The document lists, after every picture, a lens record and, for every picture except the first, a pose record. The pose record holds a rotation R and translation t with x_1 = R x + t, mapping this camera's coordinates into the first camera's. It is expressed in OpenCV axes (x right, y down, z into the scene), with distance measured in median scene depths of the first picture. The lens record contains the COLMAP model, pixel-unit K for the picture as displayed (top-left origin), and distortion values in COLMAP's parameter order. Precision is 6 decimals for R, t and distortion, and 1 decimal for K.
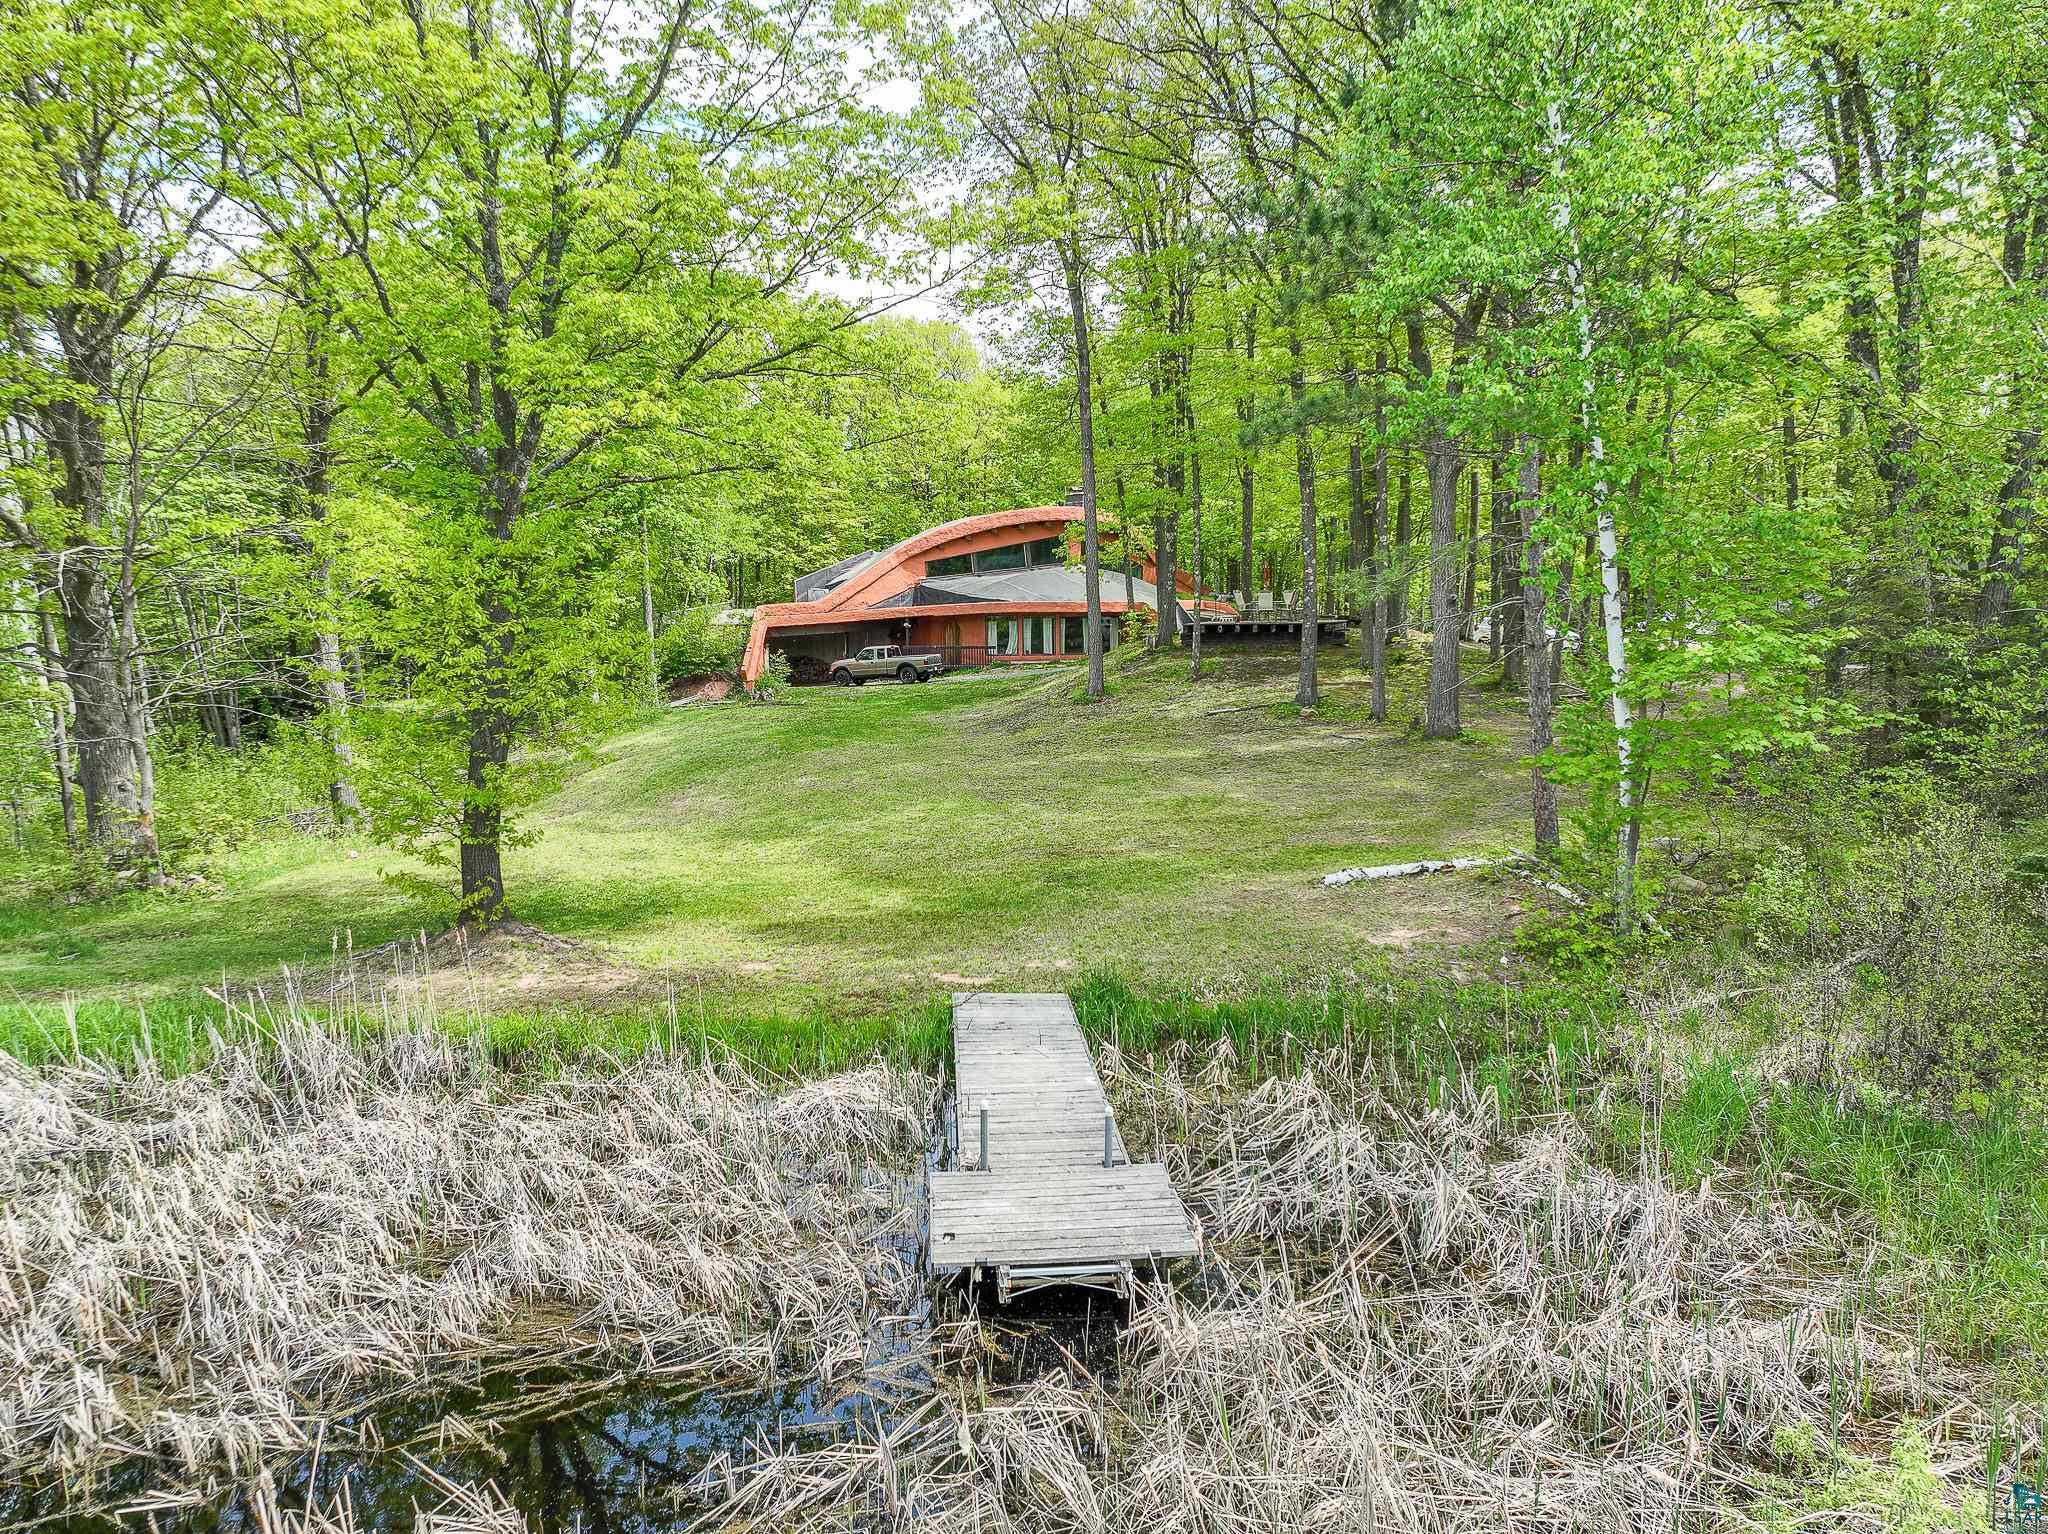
lens RADIAL K [[1457.9, 0, 1025.9], [0, 1457.9, 769.2], [0, 0, 1]] dist [0.004937, 0.003097]
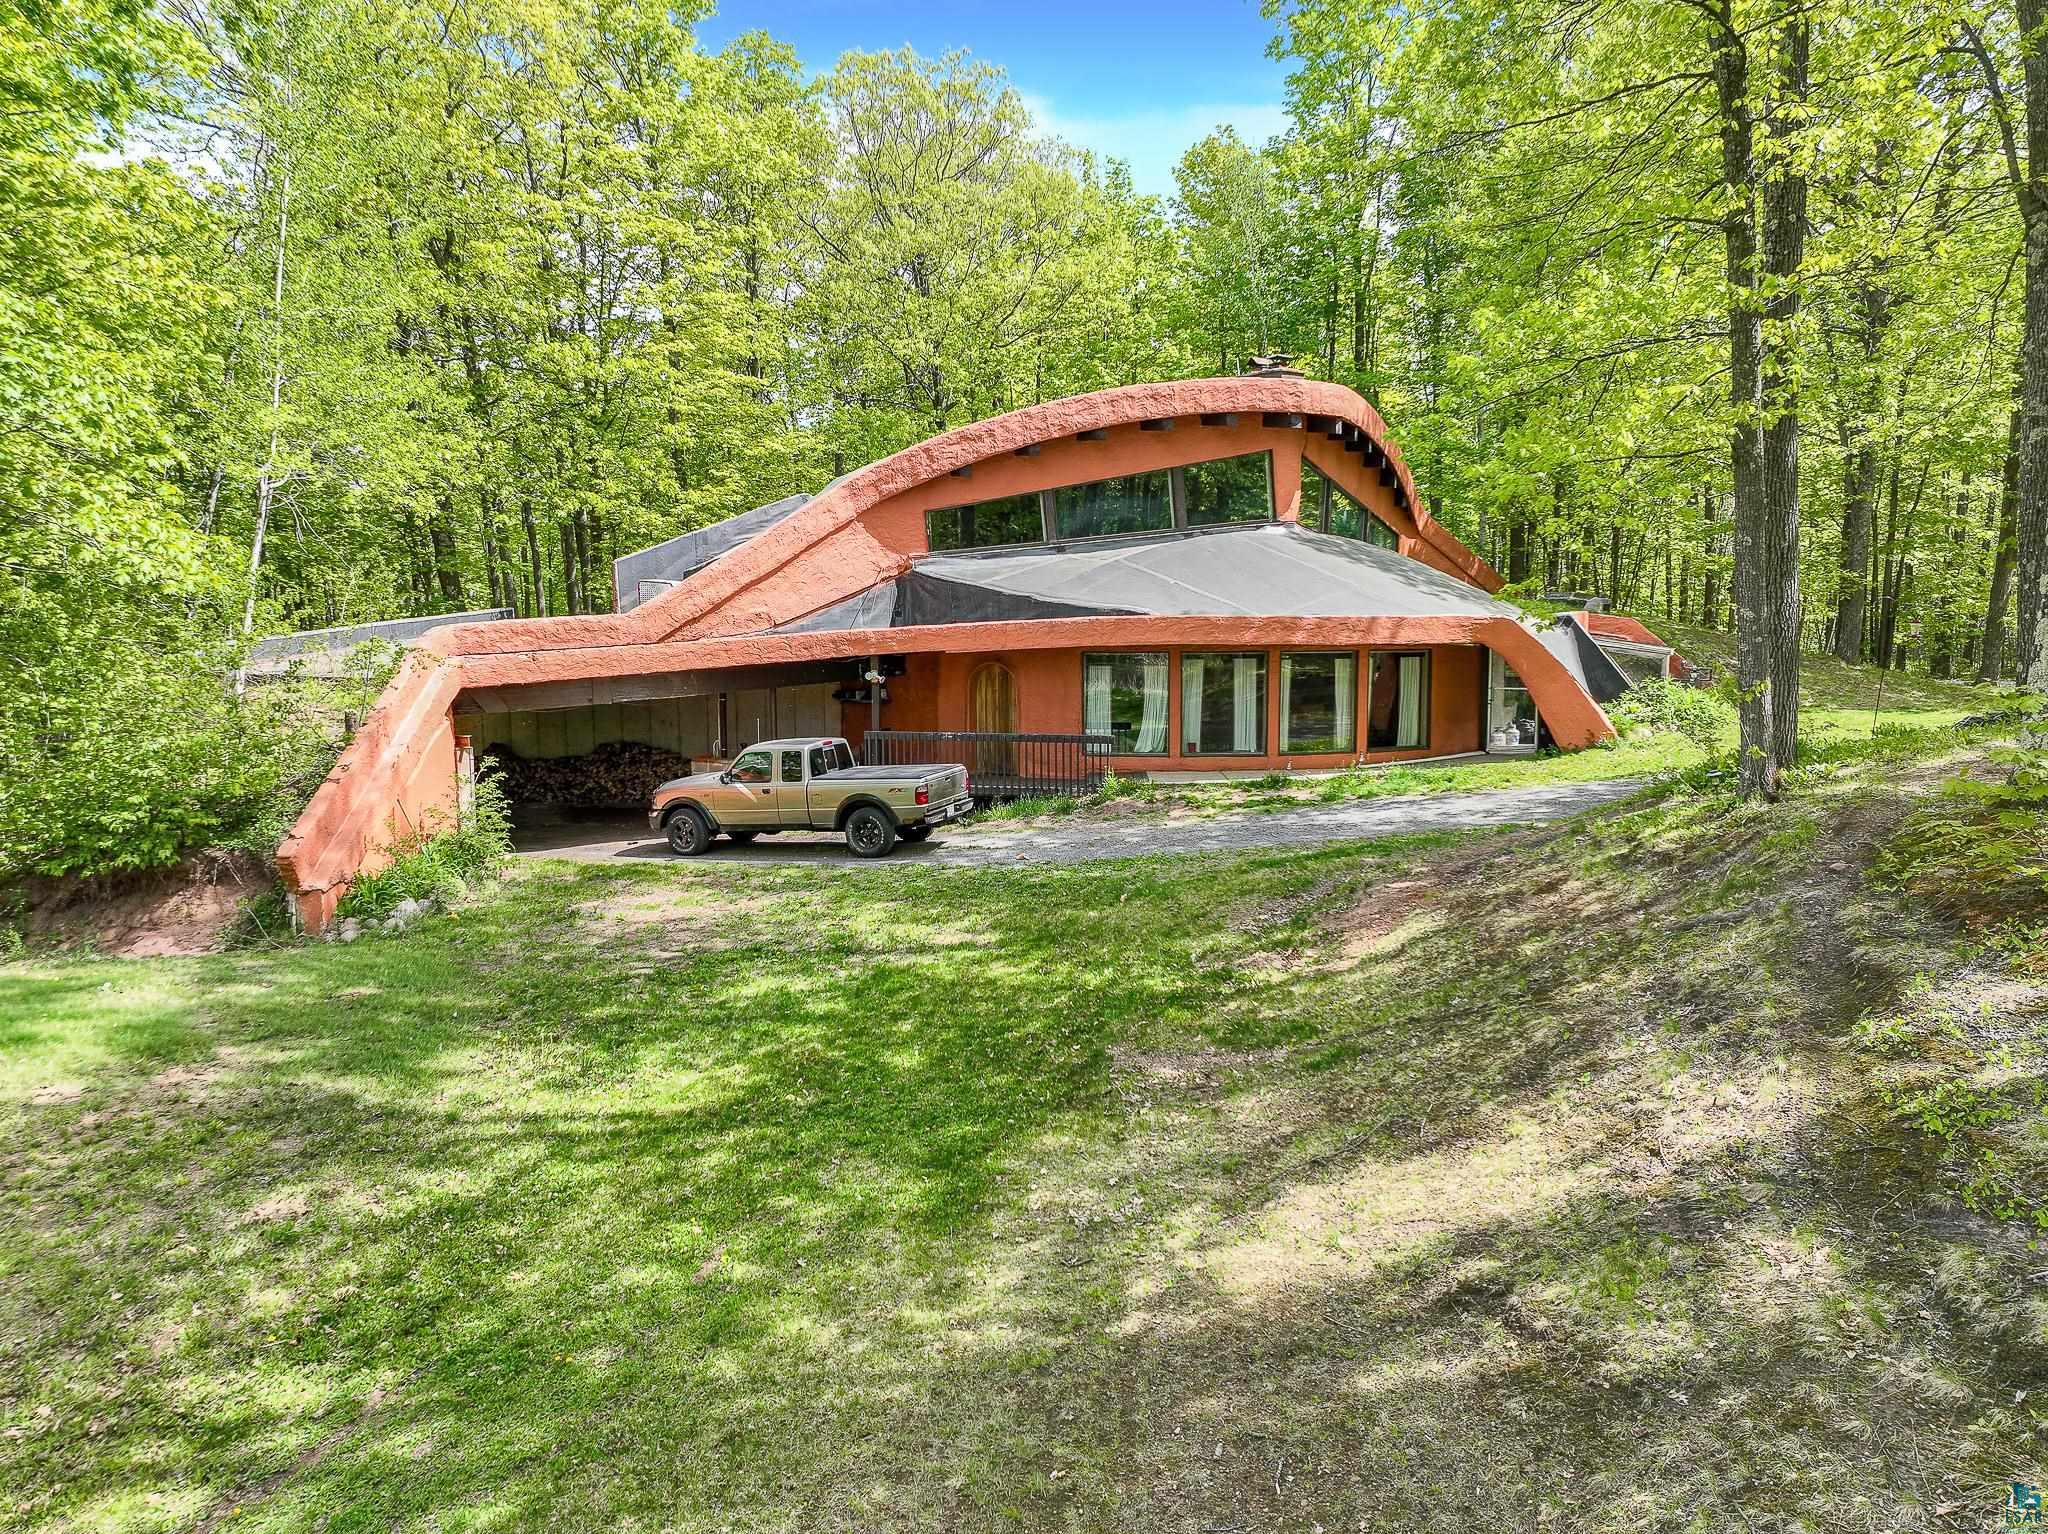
lens RADIAL K [[1457.9, 0, 1025.0], [0, 1457.9, 760.5], [0, 0, 1]] dist [0.004937, 0.003097]
pose [[0.999957, 0.003990, -0.008374, -0.039815], [-0.004063, 0.999953, -0.008763, -0.074503], [0.008339, 0.008797, 0.999927, 0.628577]]
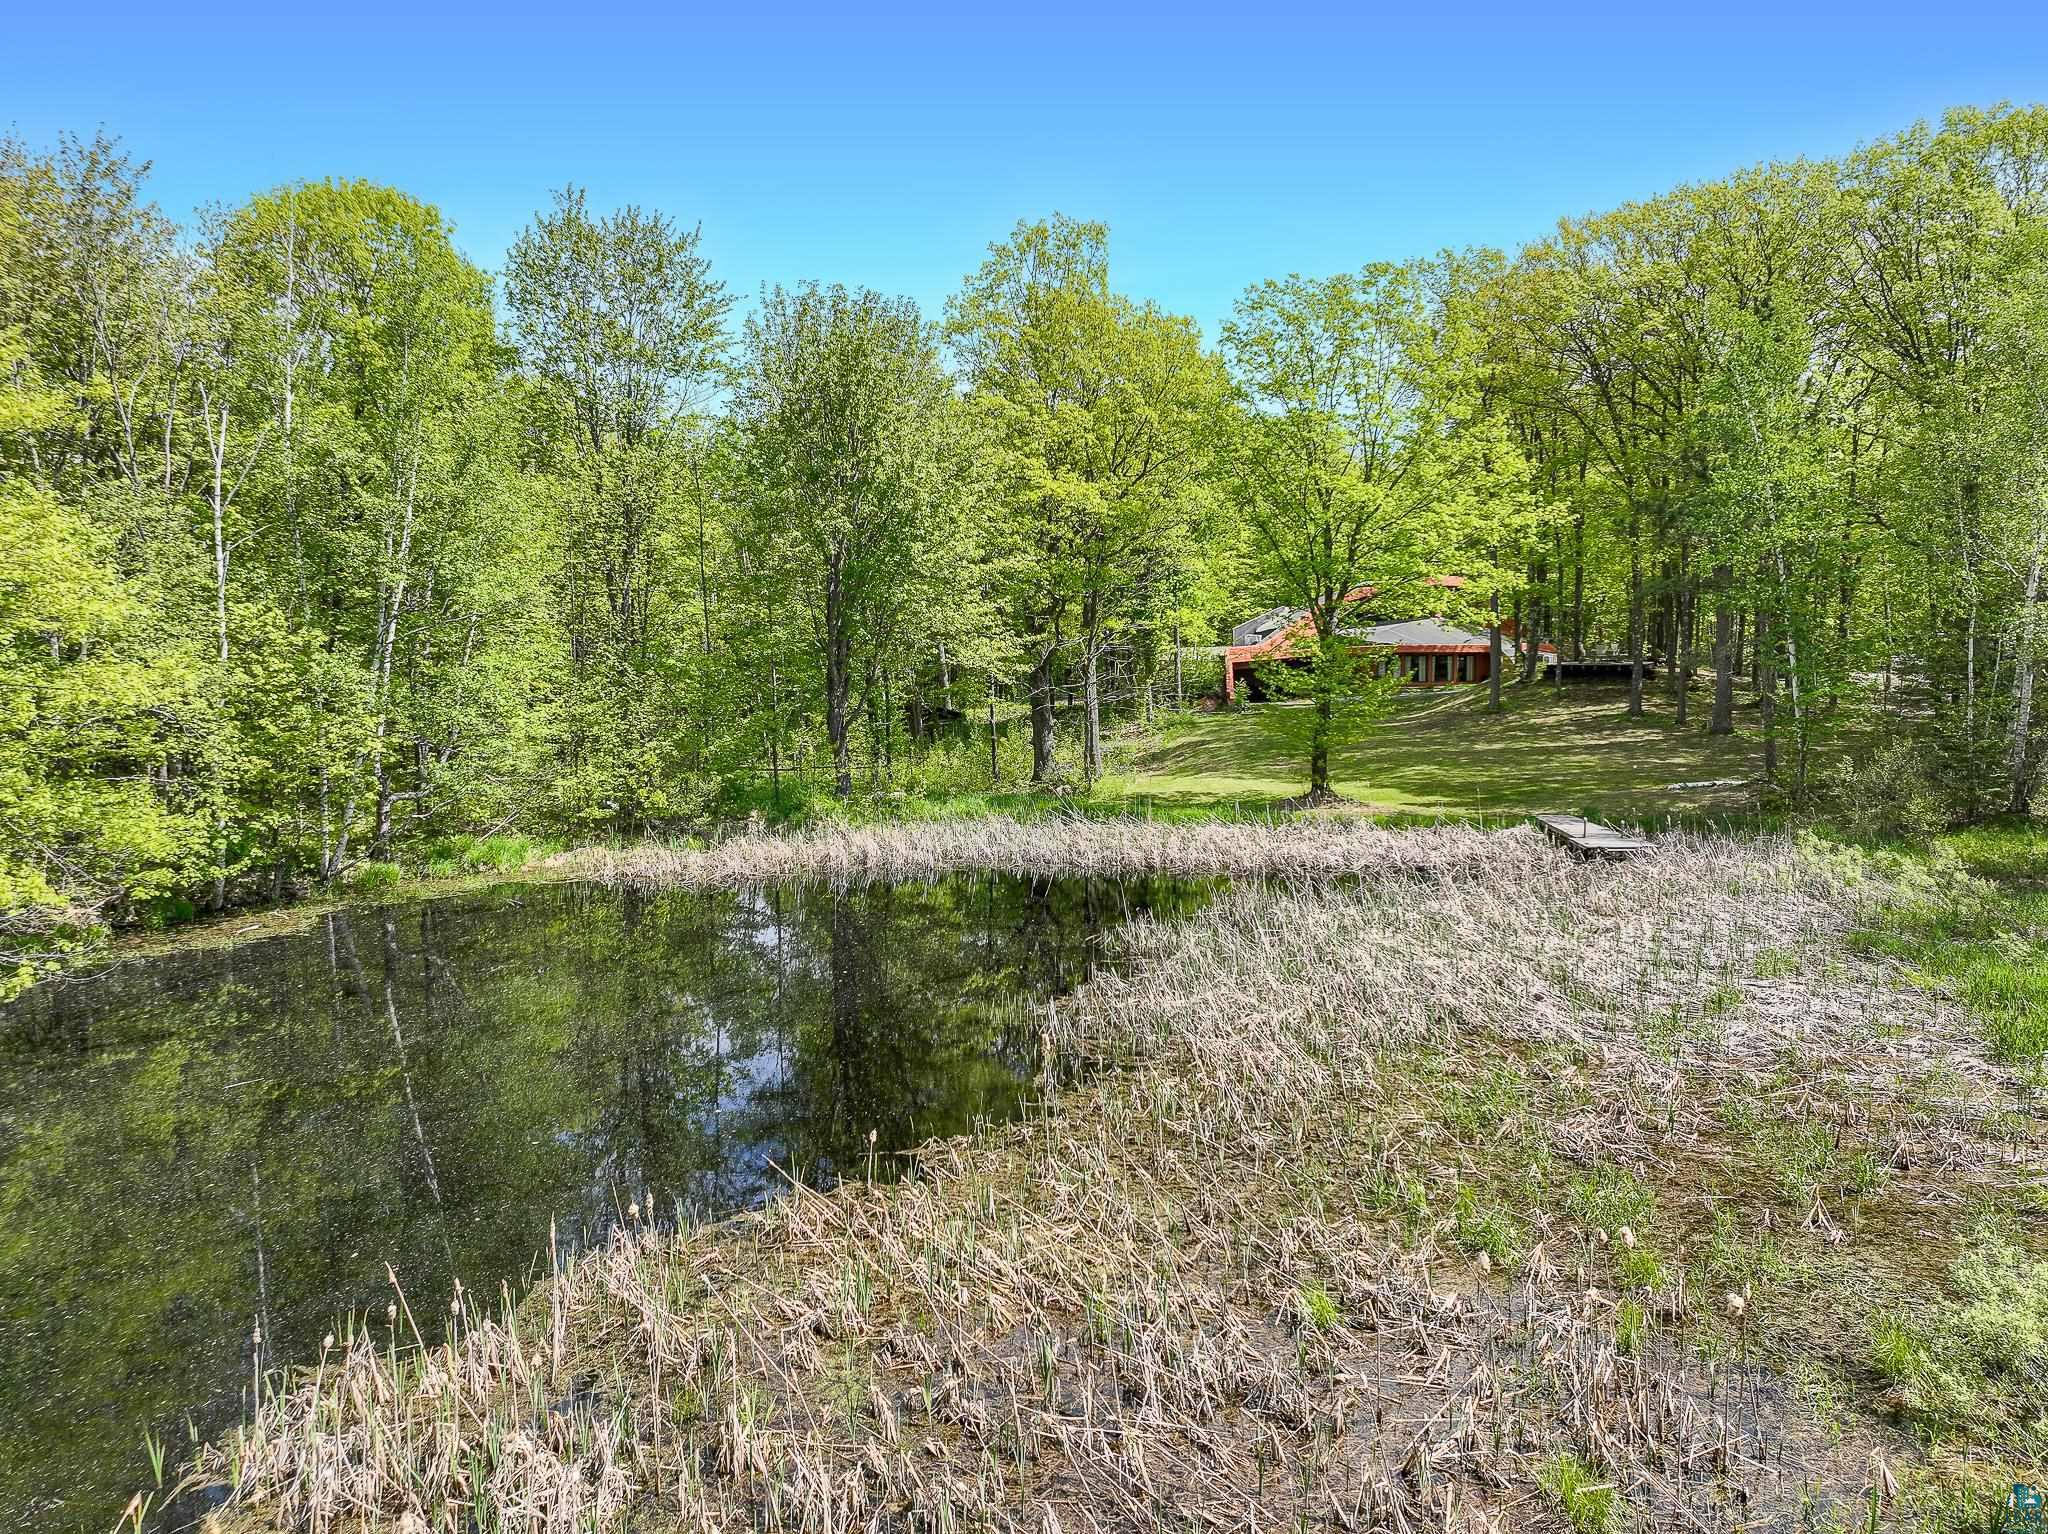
lens RADIAL K [[1457.9, 0, 1021.2], [0, 1457.9, 759.8], [0, 0, 1]] dist [0.004937, 0.003097]
pose [[0.985051, 0.016608, -0.171458, -0.126159], [-0.020006, 0.999636, -0.018109, 0.029916], [0.171094, 0.021269, 0.985025, -0.456315]]
